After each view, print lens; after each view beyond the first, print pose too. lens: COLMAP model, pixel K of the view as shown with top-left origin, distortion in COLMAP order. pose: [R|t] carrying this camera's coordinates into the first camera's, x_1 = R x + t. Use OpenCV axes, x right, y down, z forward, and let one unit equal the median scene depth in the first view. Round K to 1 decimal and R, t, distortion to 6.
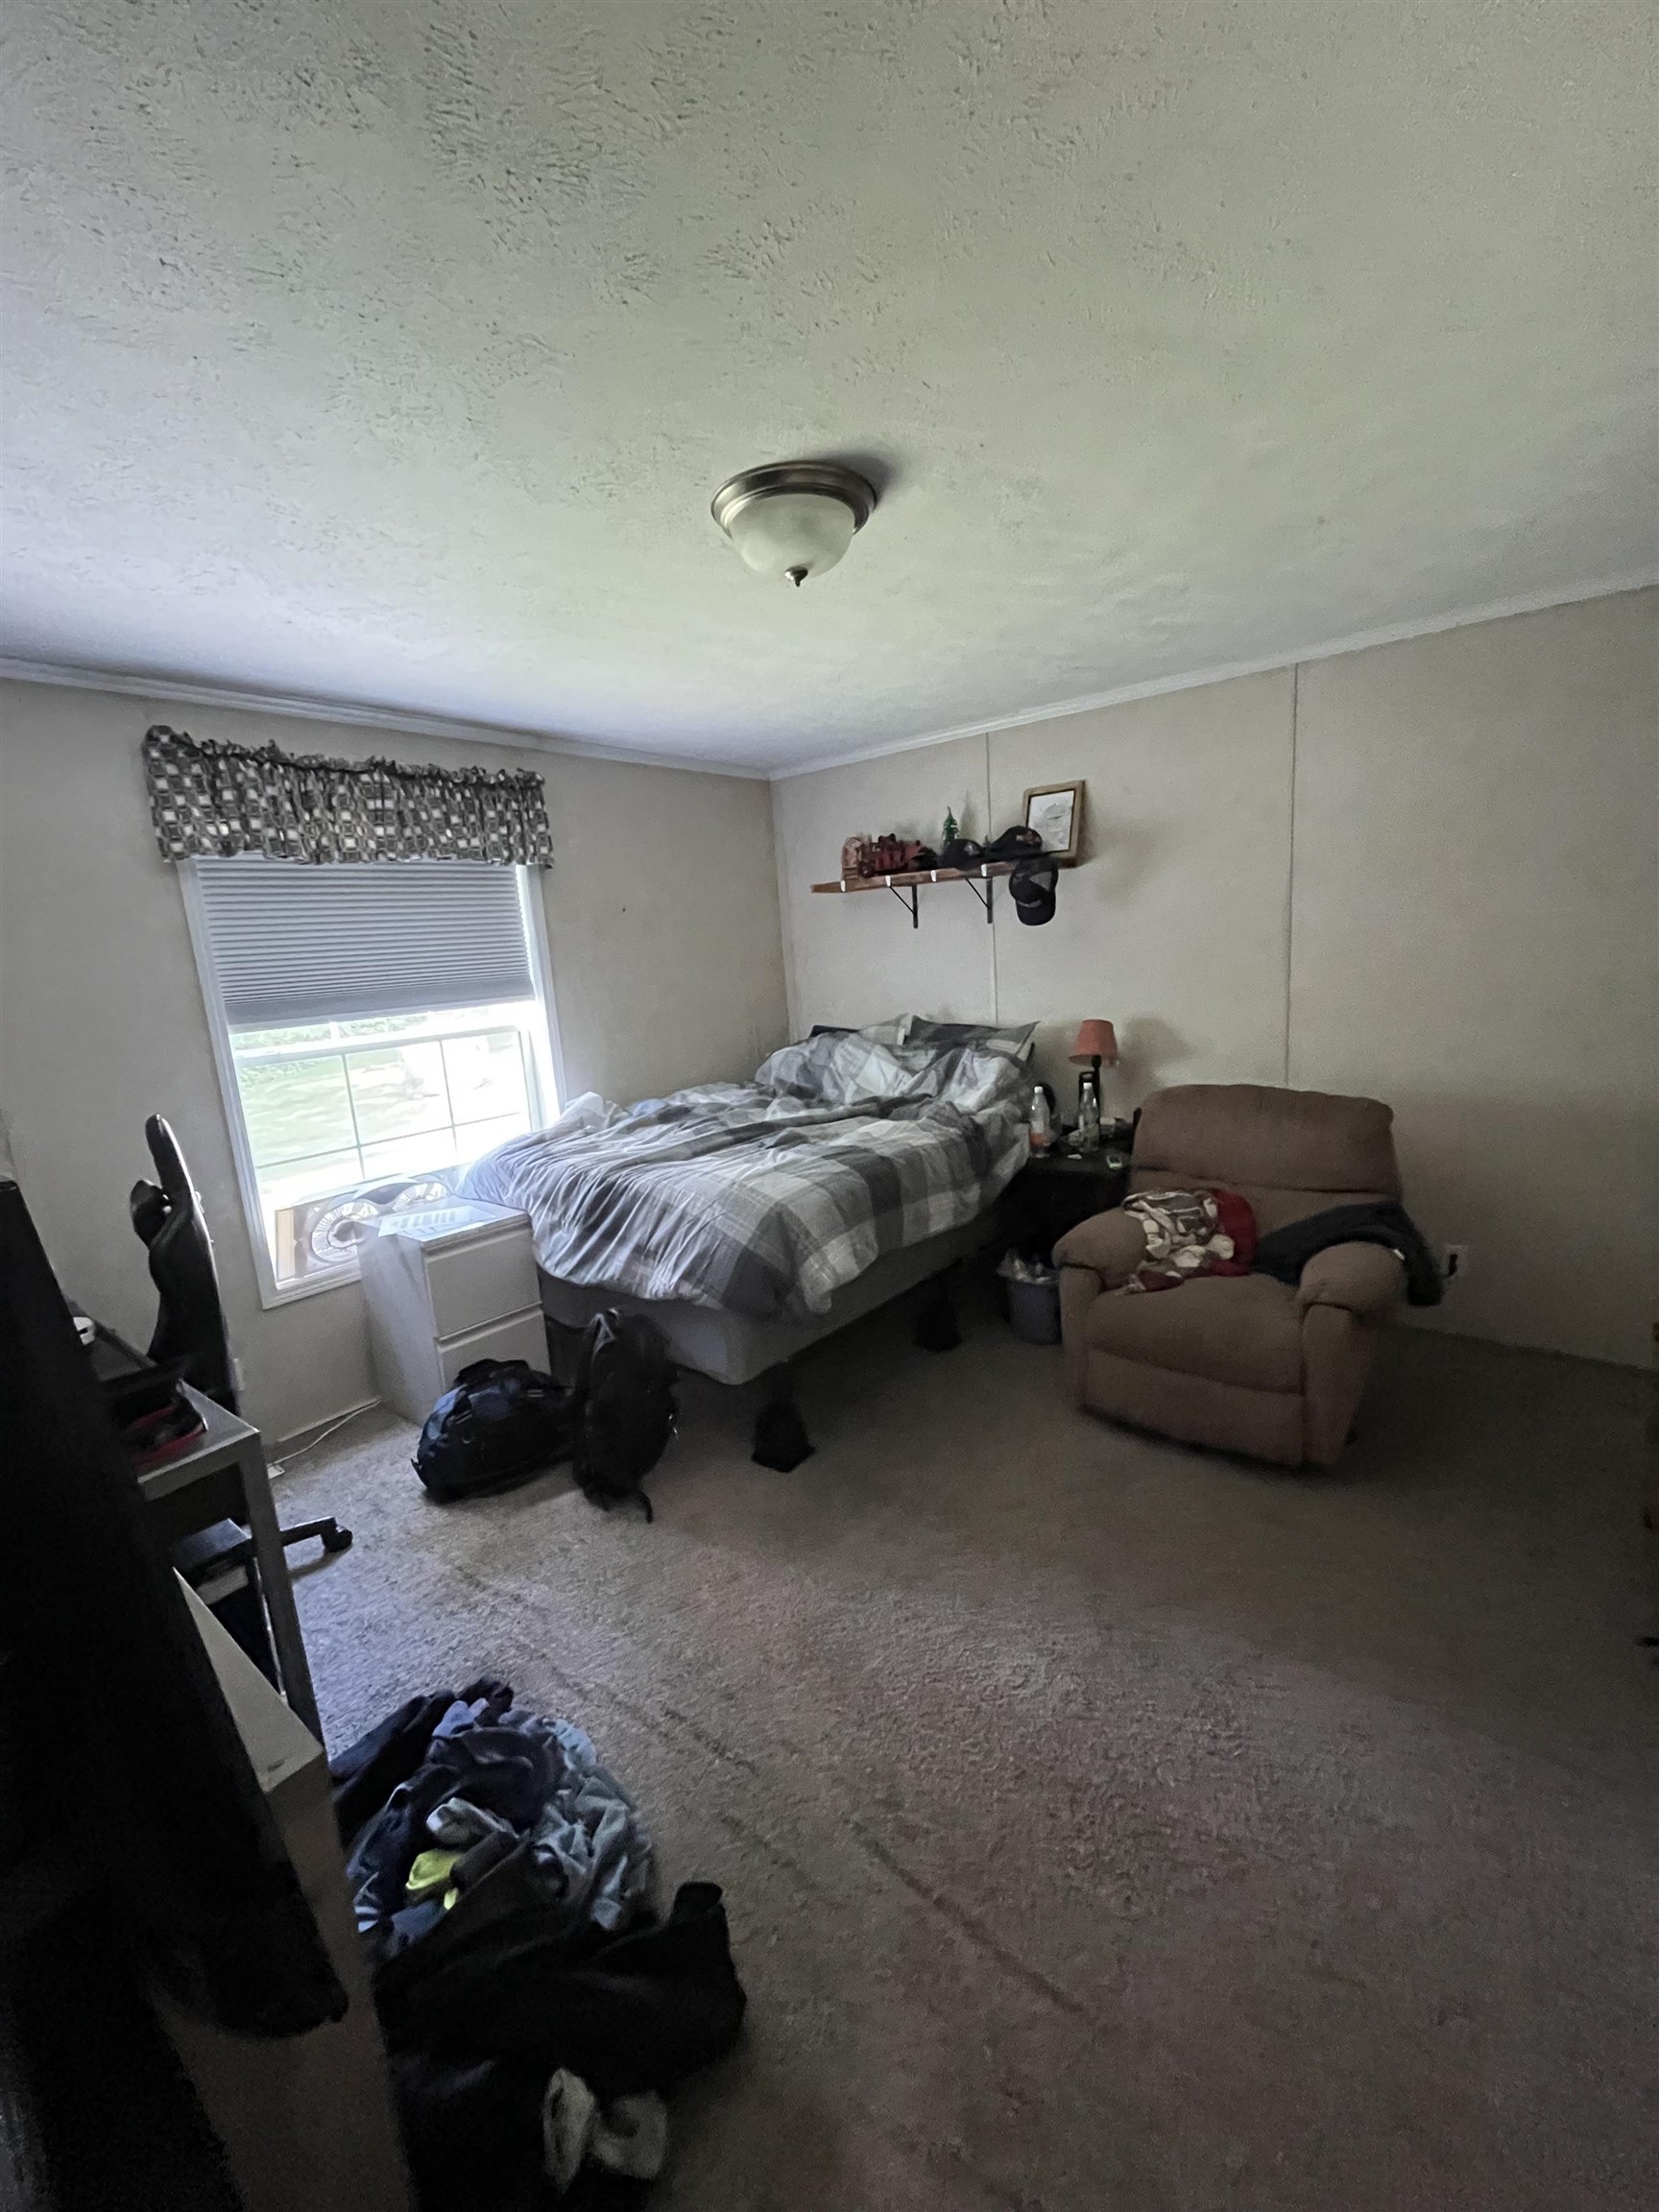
lens RADIAL K [[890.5, 0, 832.7], [0, 890.5, 1104.0], [0, 0, 1]] dist [-0.002284, -0.000141]
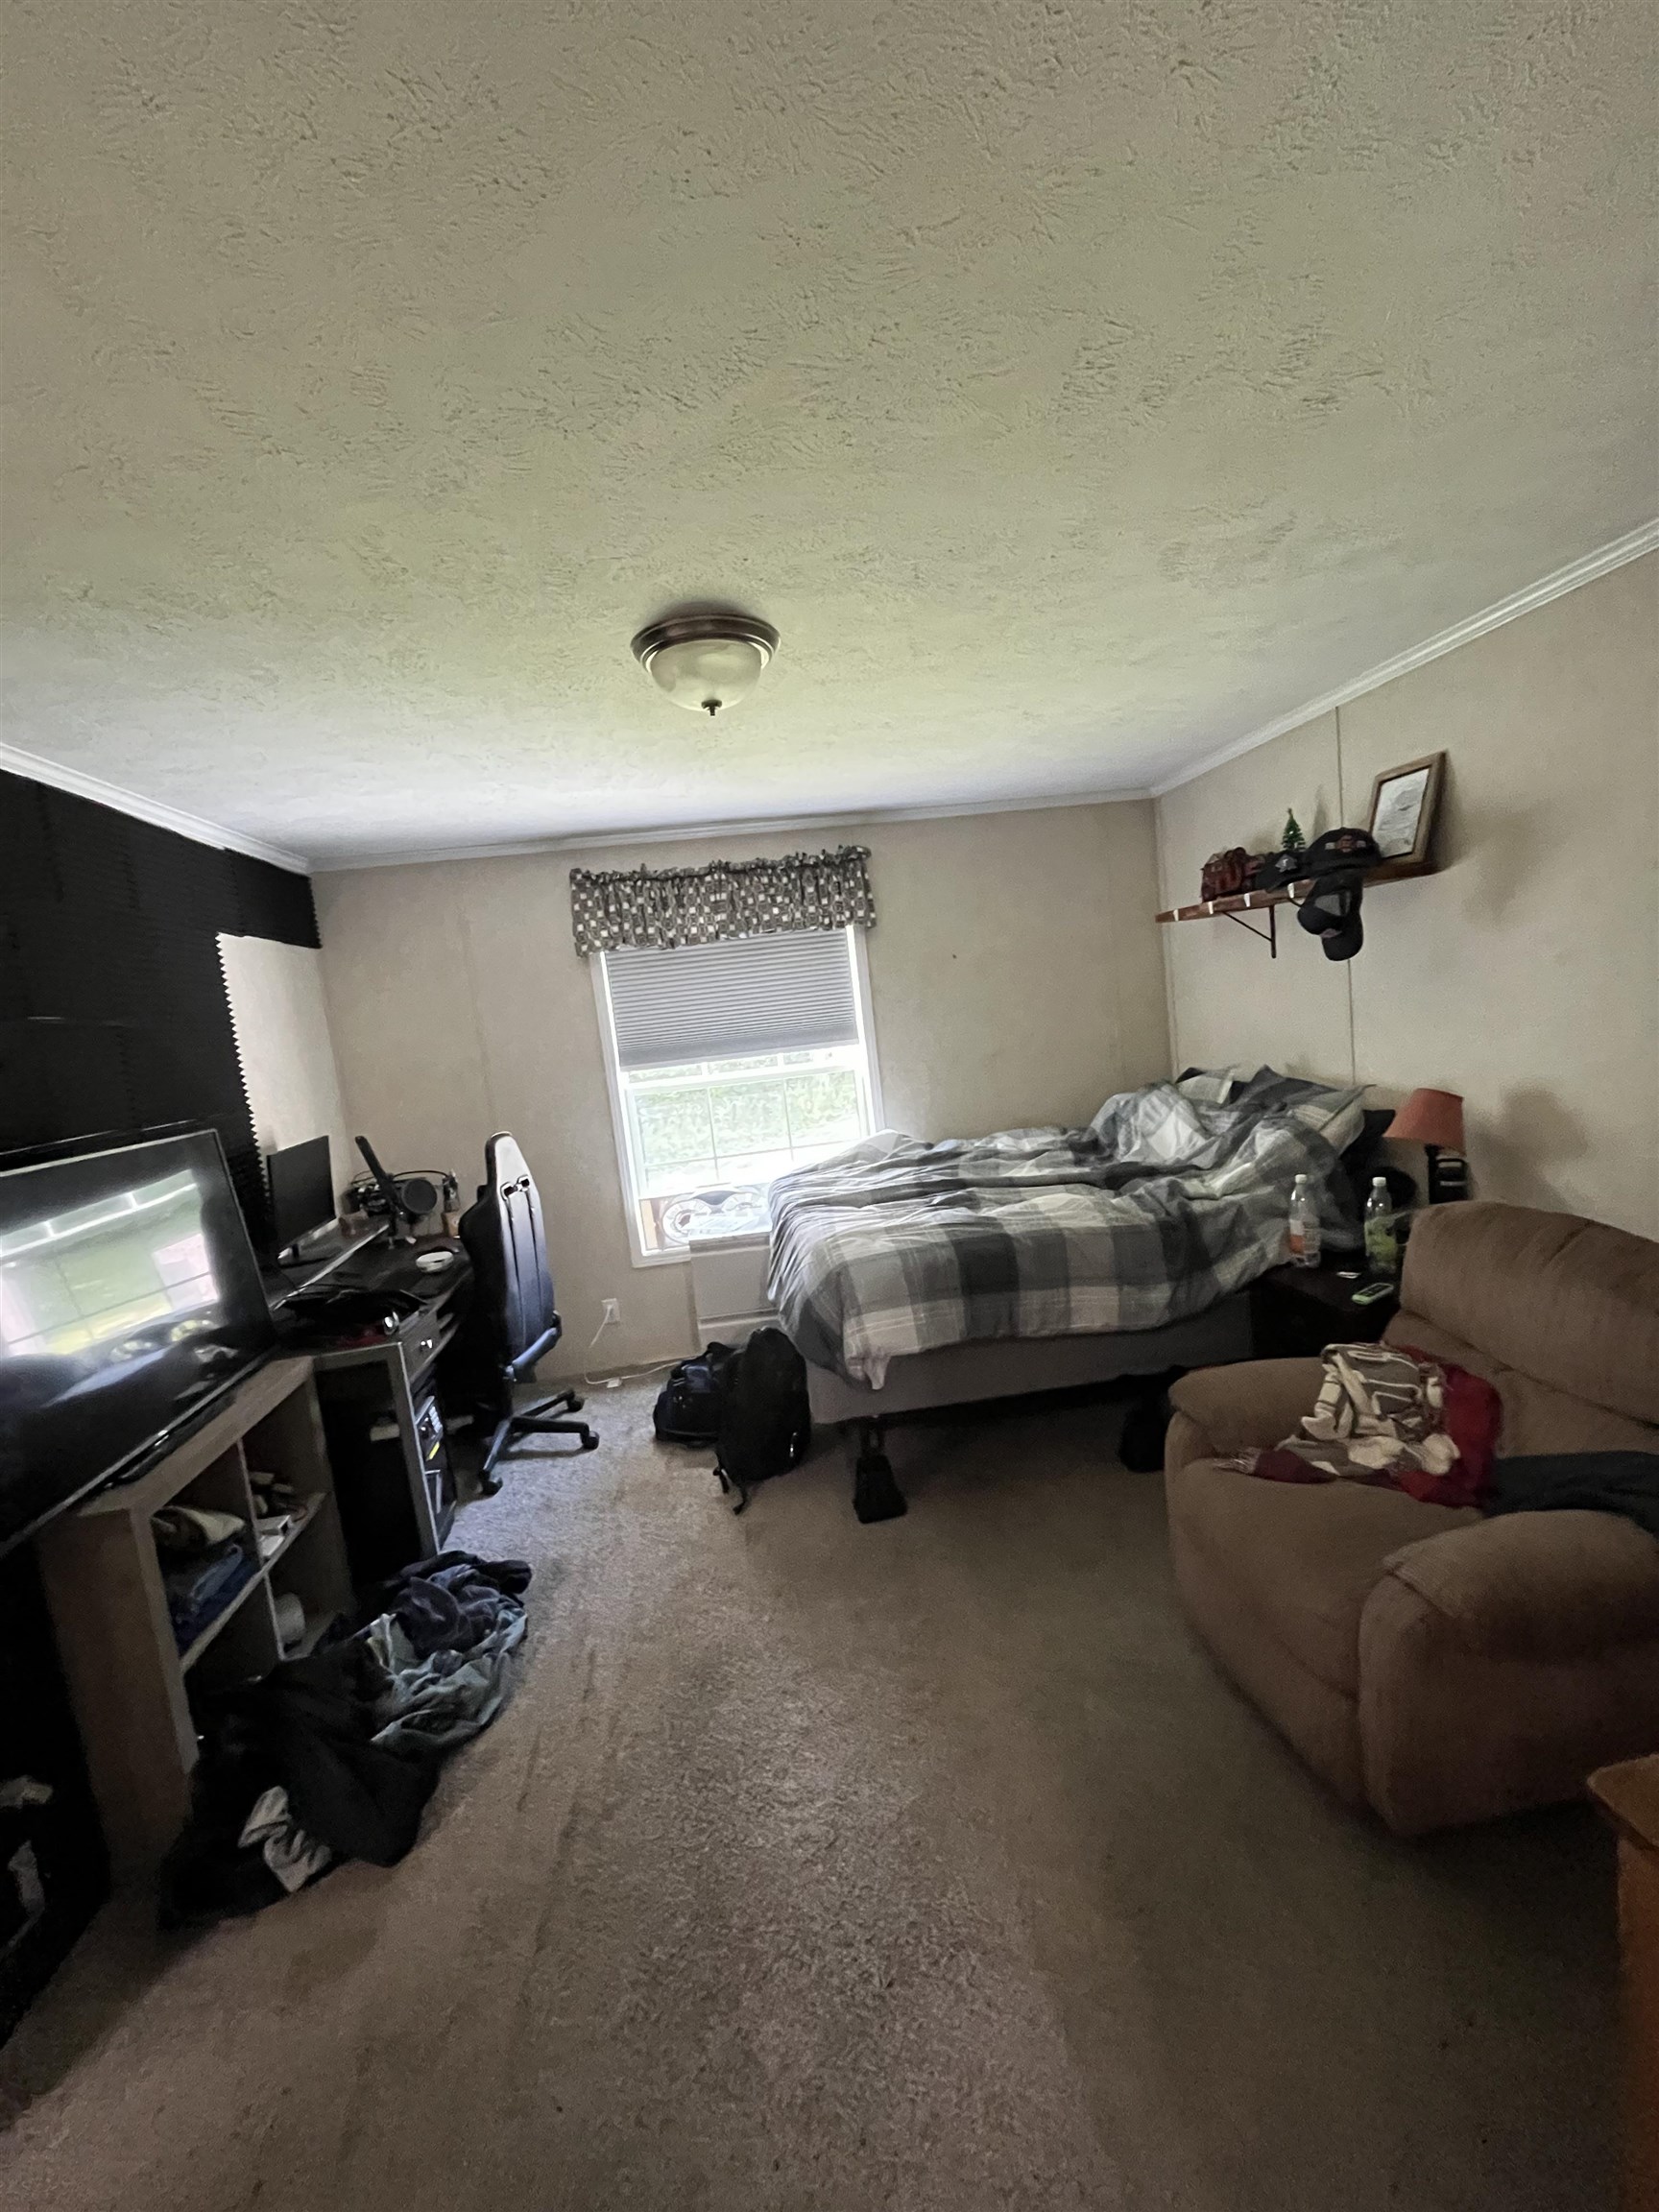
lens RADIAL K [[888.2, 0, 829.5], [0, 888.2, 1106.0], [0, 0, 1]] dist [-0.000827, -0.000144]
pose [[0.720505, 0.068502, -0.690058, 0.531480], [-0.065079, 0.997397, 0.031061, -0.087278], [0.690389, 0.022529, 0.723088, 0.191804]]
